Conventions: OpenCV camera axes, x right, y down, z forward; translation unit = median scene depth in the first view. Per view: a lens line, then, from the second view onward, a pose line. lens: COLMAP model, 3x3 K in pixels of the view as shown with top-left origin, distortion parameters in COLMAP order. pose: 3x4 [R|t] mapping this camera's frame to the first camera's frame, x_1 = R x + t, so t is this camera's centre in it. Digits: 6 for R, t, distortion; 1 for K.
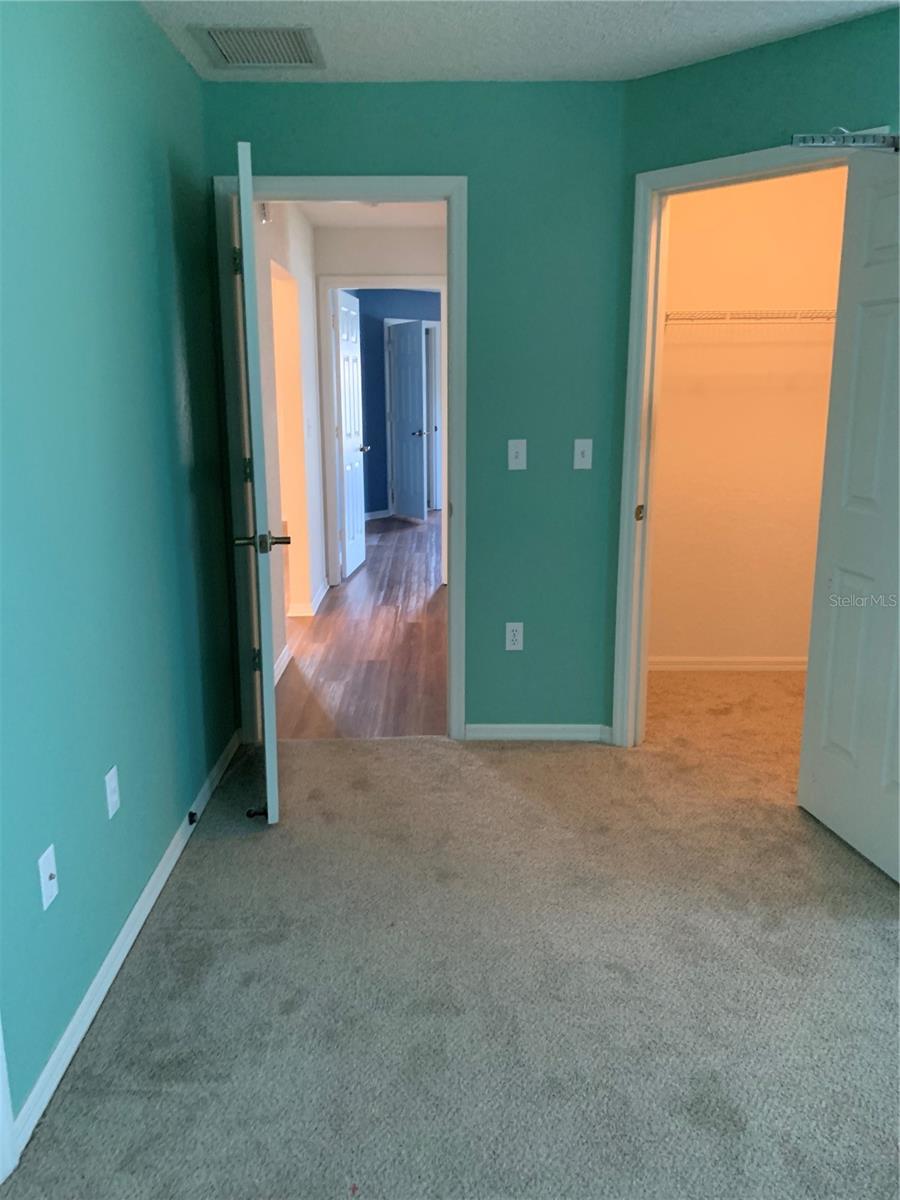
lens RADIAL K [[907.9, 0, 450.0], [0, 907.9, 600.0], [0, 0, 1]] dist [0.071253, -0.065182]
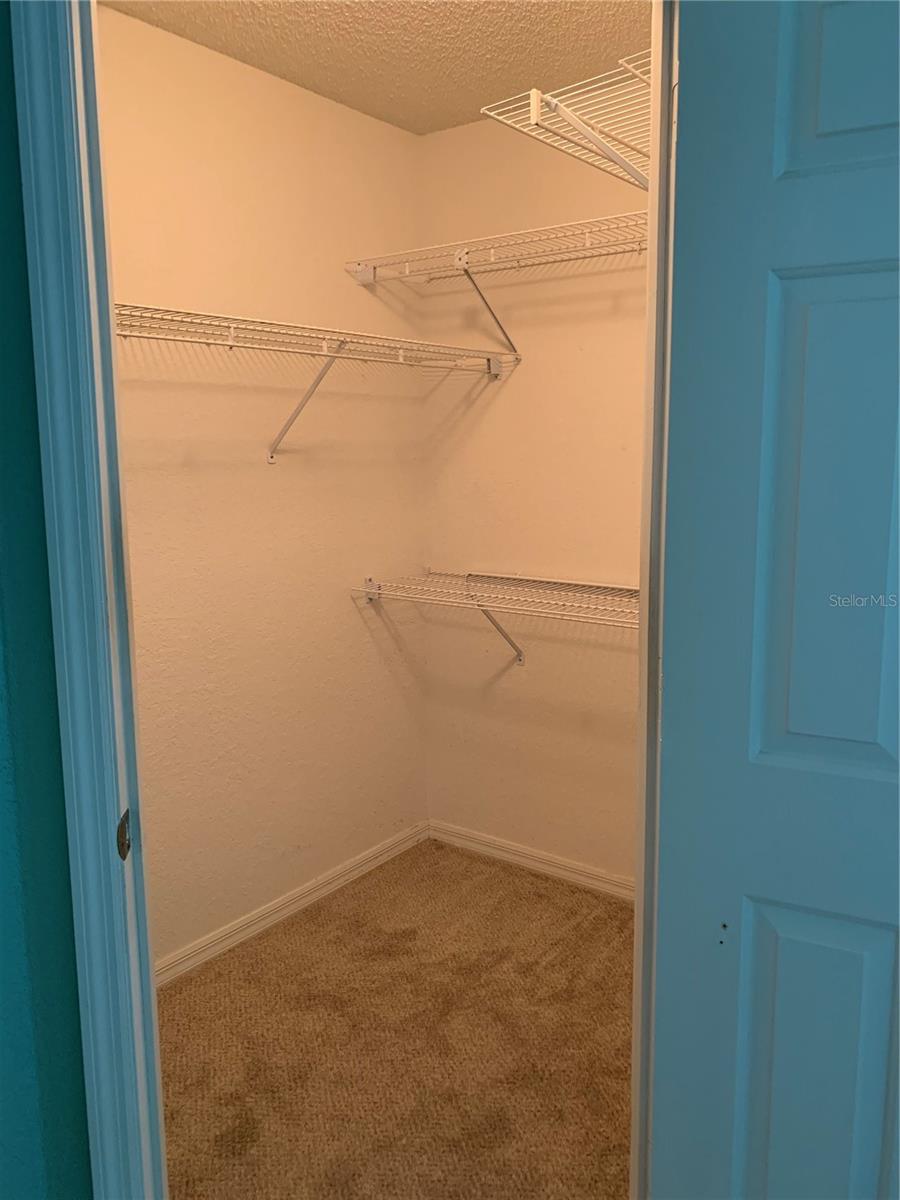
lens RADIAL K [[907.9, 0, 450.0], [0, 907.9, 600.0], [0, 0, 1]] dist [0.071253, -0.065182]
pose [[0.615252, -0.125774, 0.778233, 0.024531], [0.183643, 0.982898, 0.013667, -0.137949], [-0.766642, 0.134509, 0.627827, 0.574496]]
